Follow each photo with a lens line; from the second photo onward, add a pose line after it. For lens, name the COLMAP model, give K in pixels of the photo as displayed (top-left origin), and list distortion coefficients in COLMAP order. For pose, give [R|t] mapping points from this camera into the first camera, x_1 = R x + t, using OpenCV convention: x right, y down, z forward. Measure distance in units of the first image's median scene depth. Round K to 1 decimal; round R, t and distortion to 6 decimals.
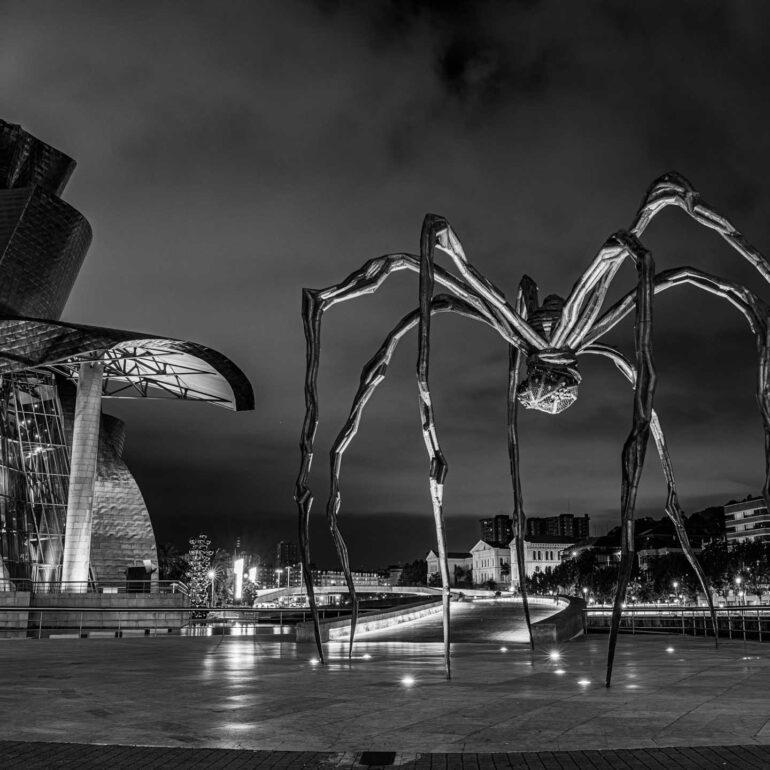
lens RADIAL K [[947.4, 0, 385.0], [0, 947.4, 385.0], [0, 0, 1]] dist [-0.012320, 0.004102]
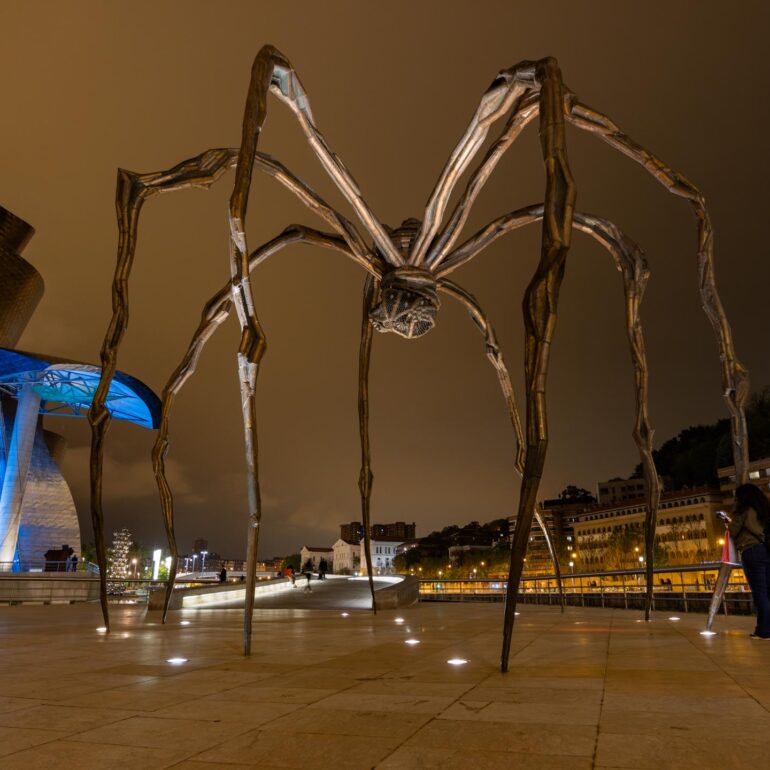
lens RADIAL K [[651.3, 0, 385.0], [0, 651.3, 385.0], [0, 0, 1]] dist [-0.003688, 0.001711]
pose [[0.986229, 0.049681, 0.157744, 0.061647], [-0.038192, 0.996448, -0.075049, 0.118278], [-0.160912, 0.067991, 0.984624, 0.405334]]
